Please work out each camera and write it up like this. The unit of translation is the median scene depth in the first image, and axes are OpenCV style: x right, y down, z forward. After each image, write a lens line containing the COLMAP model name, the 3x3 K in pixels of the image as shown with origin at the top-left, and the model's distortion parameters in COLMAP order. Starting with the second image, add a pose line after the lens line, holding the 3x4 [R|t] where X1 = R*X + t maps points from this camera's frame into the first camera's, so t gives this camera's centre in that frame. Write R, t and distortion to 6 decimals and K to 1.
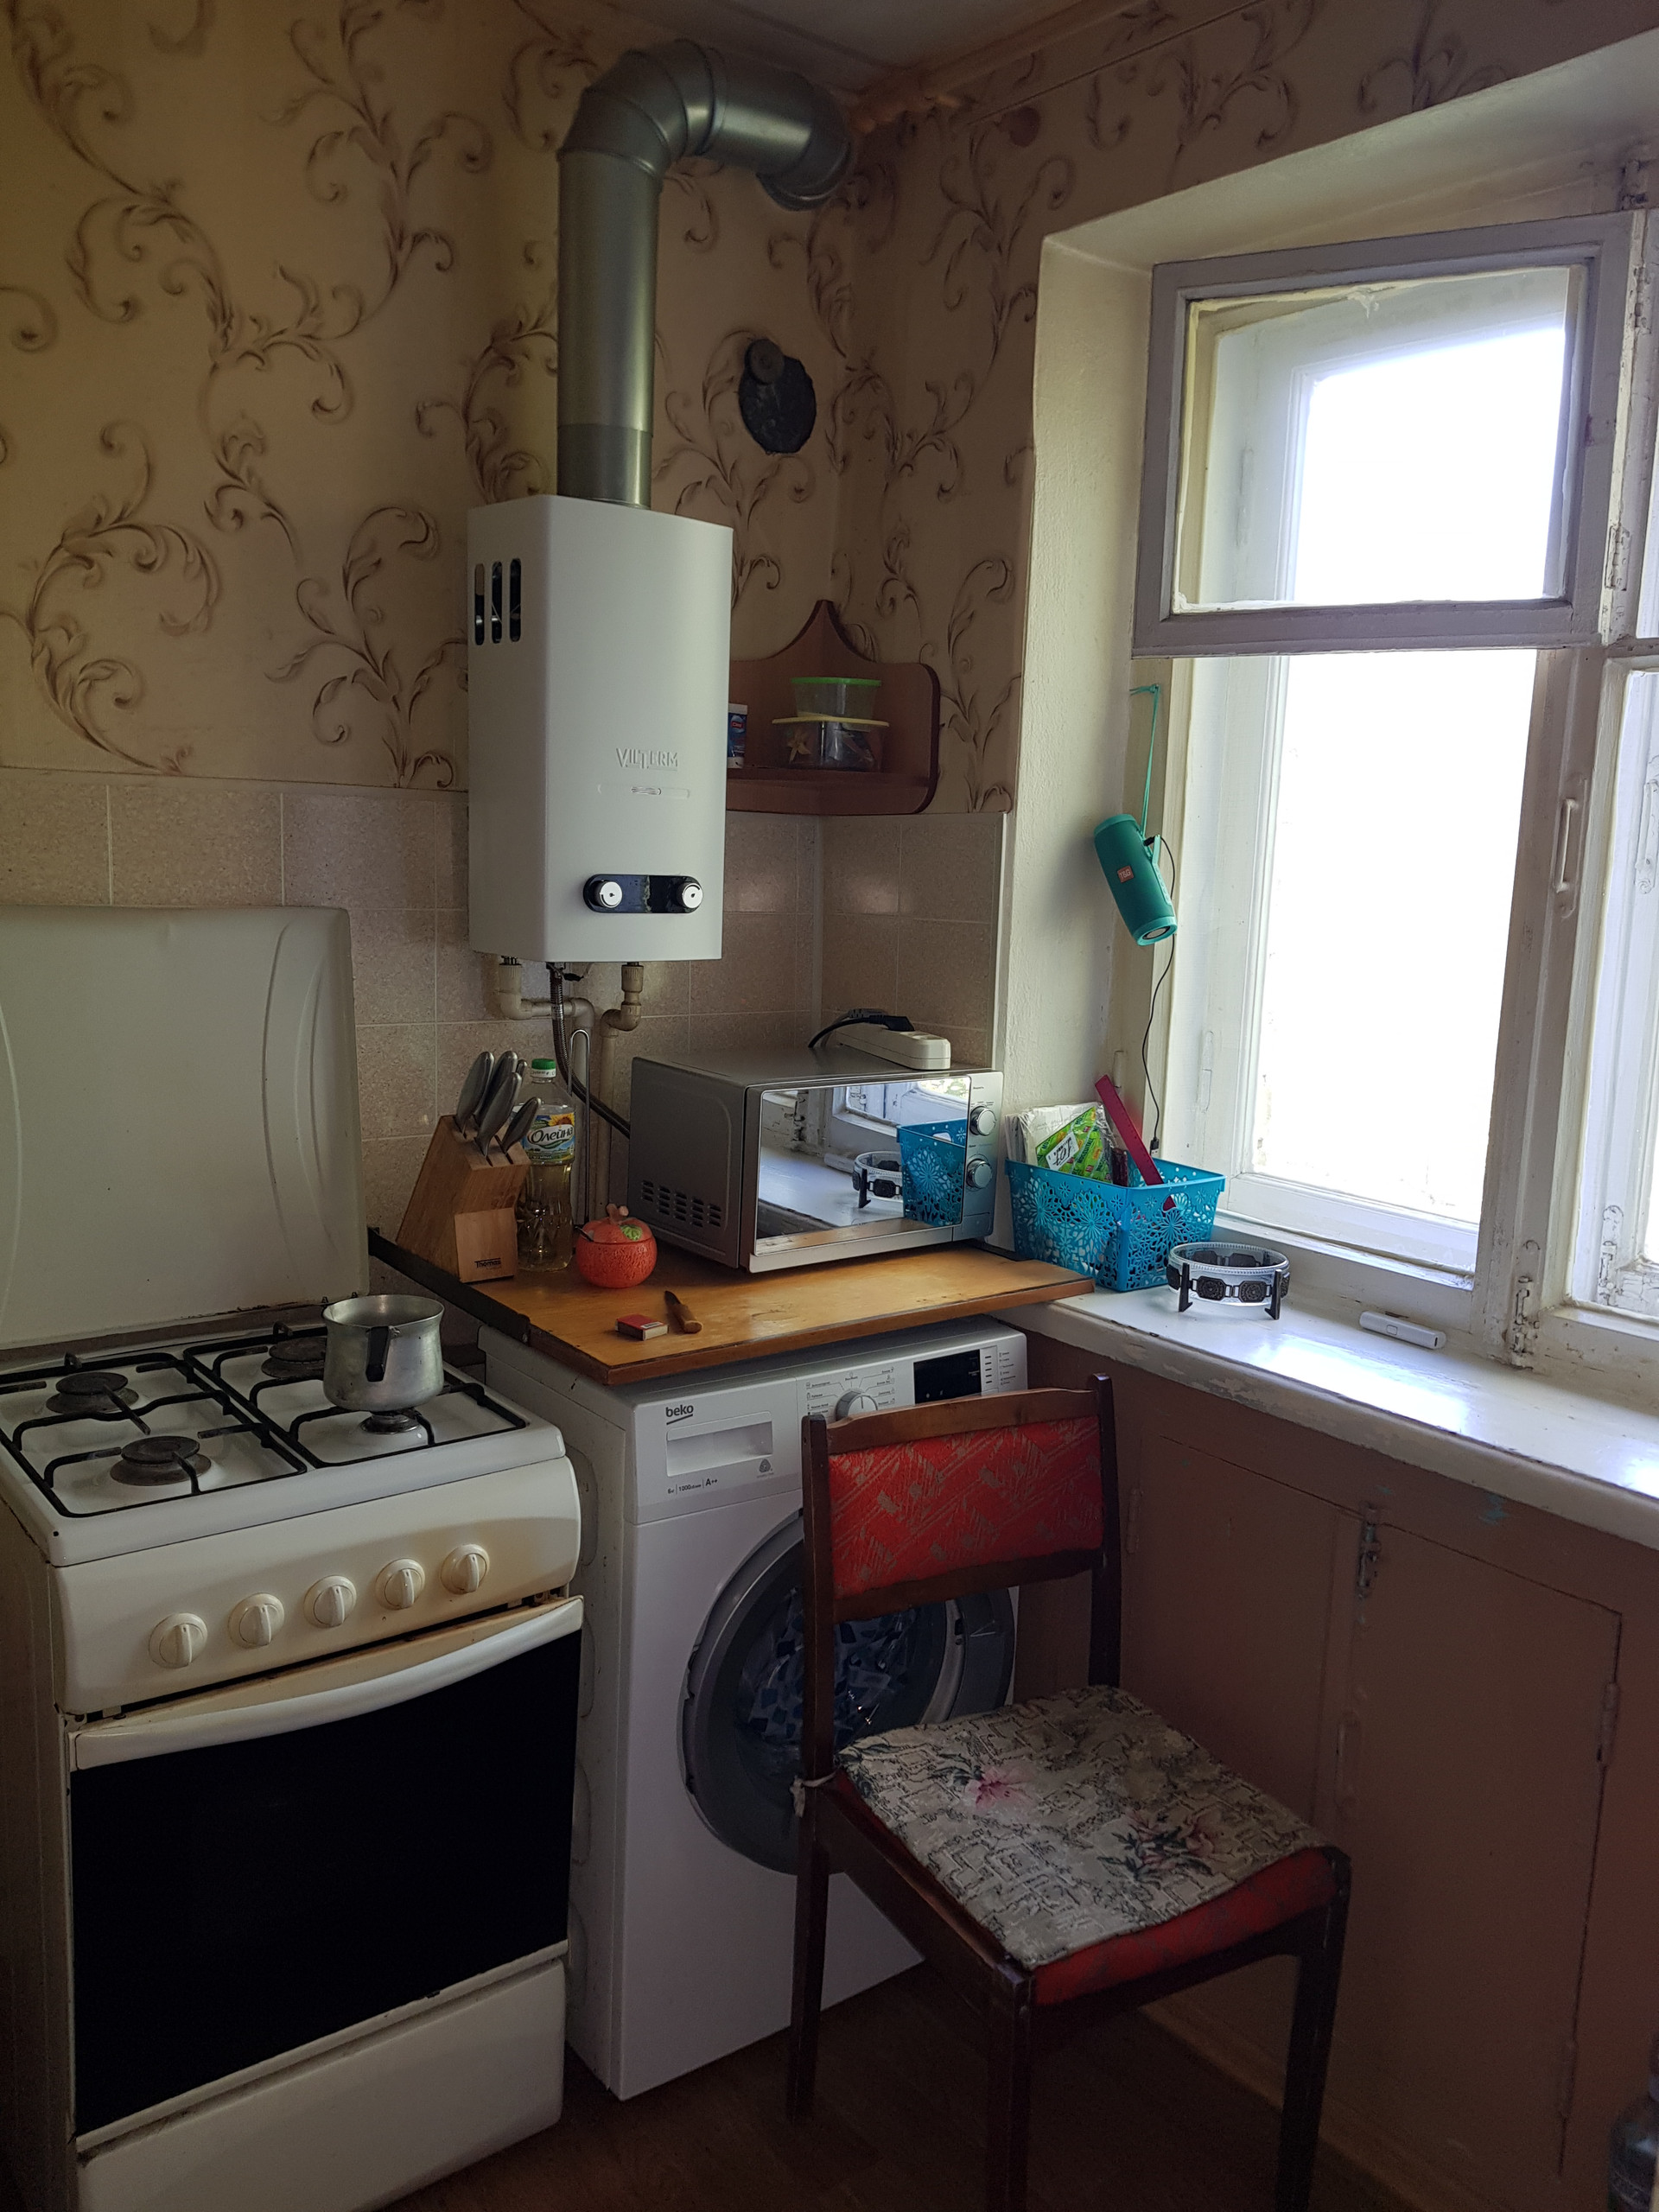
lens RADIAL K [[1708.4, 0, 834.6], [0, 1708.4, 1122.0], [0, 0, 1]] dist [0.074288, -0.109760]
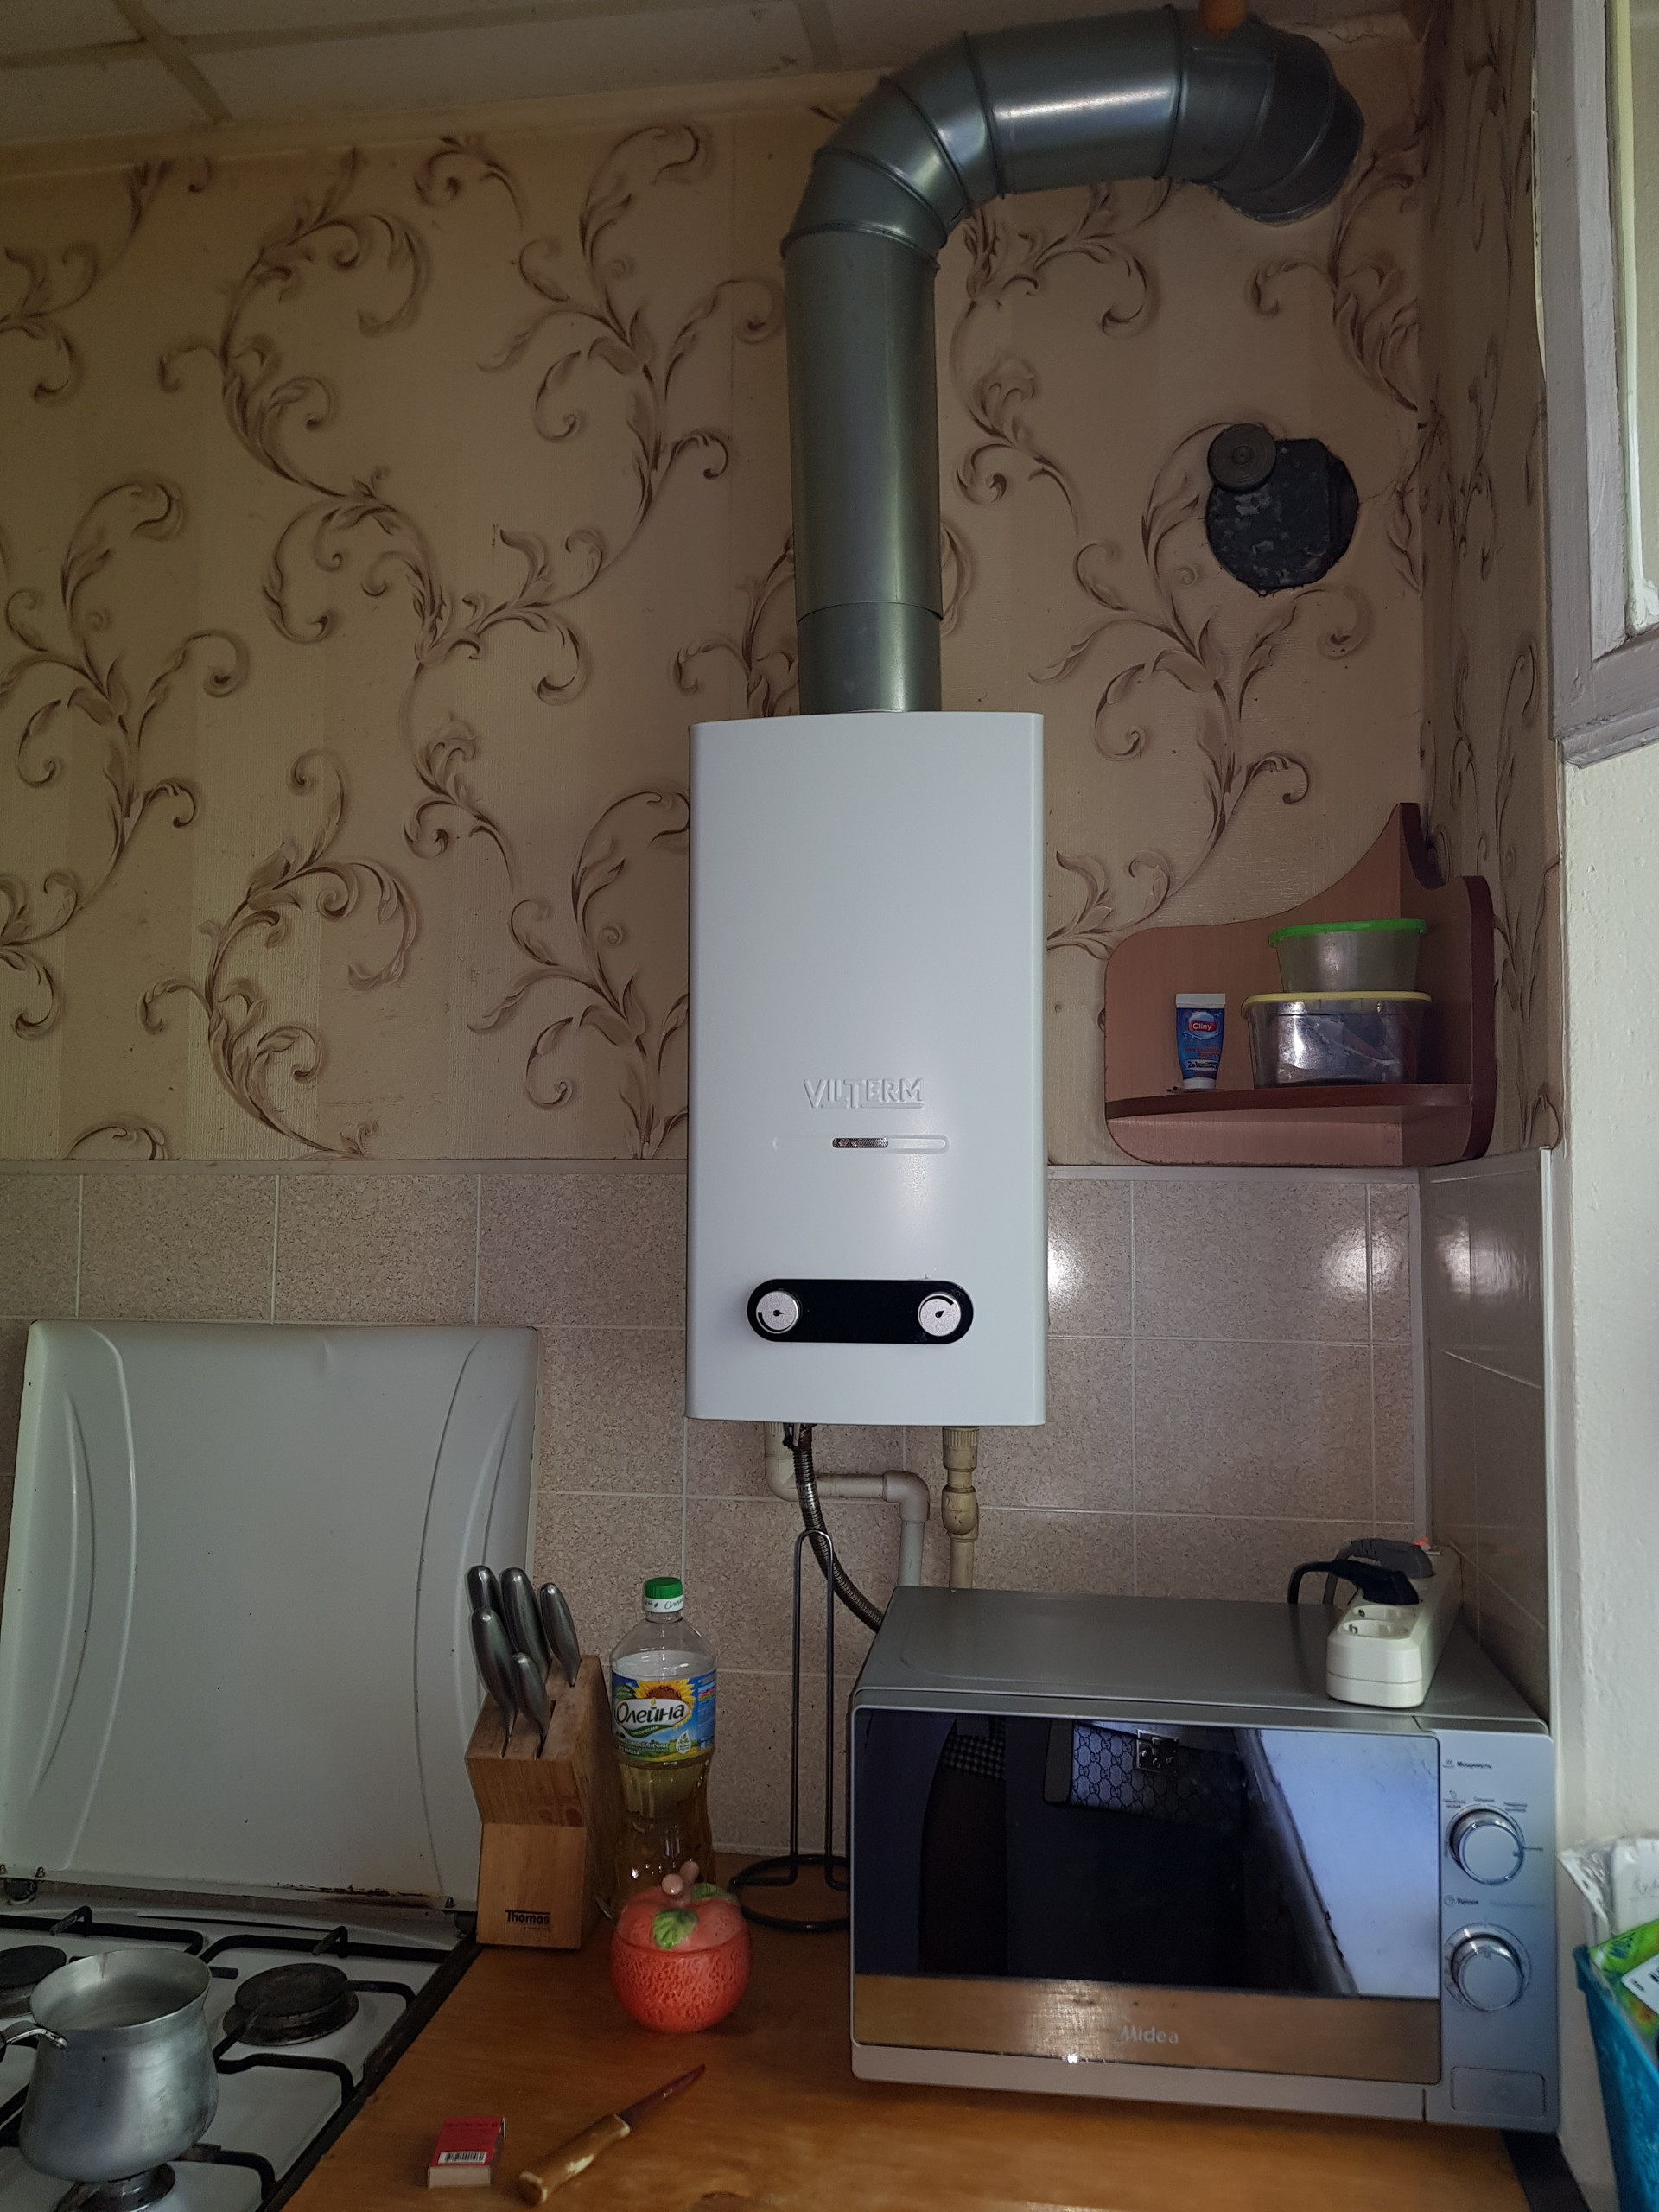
lens RADIAL K [[1708.4, 0, 833.3], [0, 1708.4, 1110.5], [0, 0, 1]] dist [0.074288, -0.109760]
pose [[0.692131, -0.066556, -0.718697, 0.338196], [-0.095303, 0.978594, -0.182404, -0.097883], [0.715453, 0.194741, 0.670972, 0.613981]]
